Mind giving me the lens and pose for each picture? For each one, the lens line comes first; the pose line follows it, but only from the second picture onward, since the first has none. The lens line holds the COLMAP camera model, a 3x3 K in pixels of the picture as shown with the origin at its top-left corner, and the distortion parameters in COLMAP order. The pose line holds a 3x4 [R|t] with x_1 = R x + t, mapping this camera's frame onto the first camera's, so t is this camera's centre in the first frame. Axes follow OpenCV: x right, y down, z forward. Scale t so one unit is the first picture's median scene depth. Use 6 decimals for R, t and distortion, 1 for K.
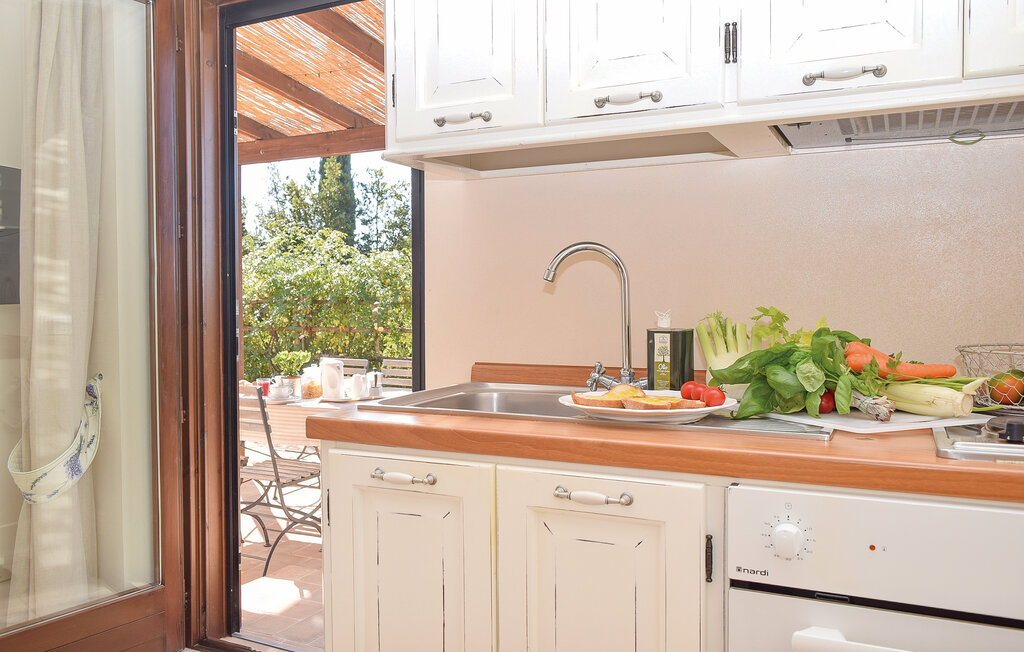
lens RADIAL K [[810.0, 0, 511.1], [0, 810.0, 325.0], [0, 0, 1]] dist [-0.003190, -0.000807]
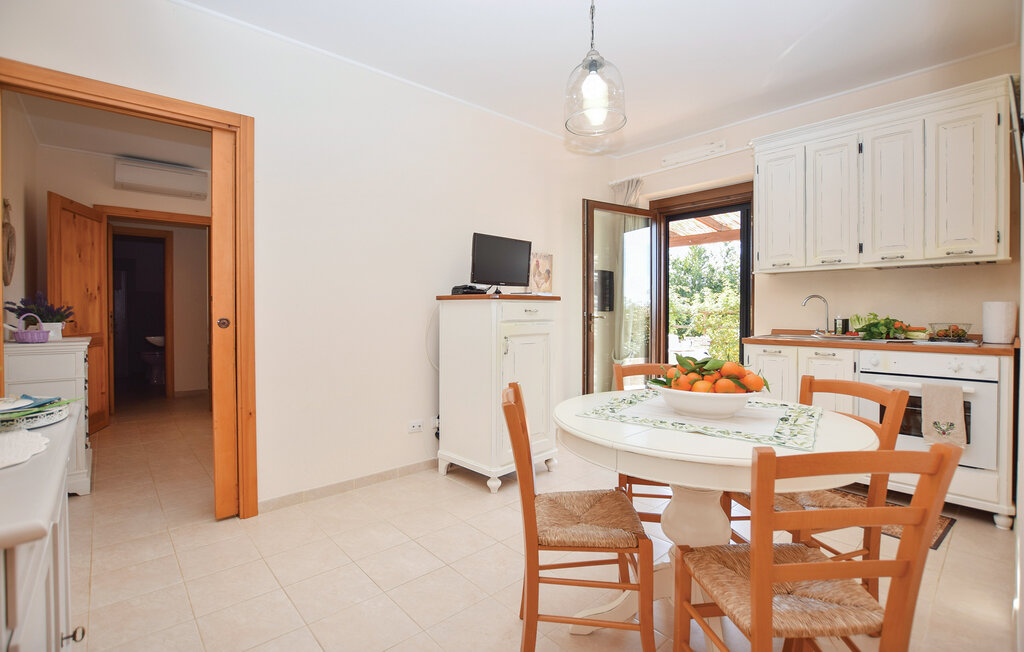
lens RADIAL K [[470.3, 0, 513.5], [0, 470.3, 319.4], [0, 0, 1]] dist [-0.034623, -0.000661]
pose [[0.929118, 0.011507, -0.369604, -0.494011], [-0.017958, 0.999740, -0.014017, 0.075919], [0.369346, 0.019661, 0.929084, -1.800758]]
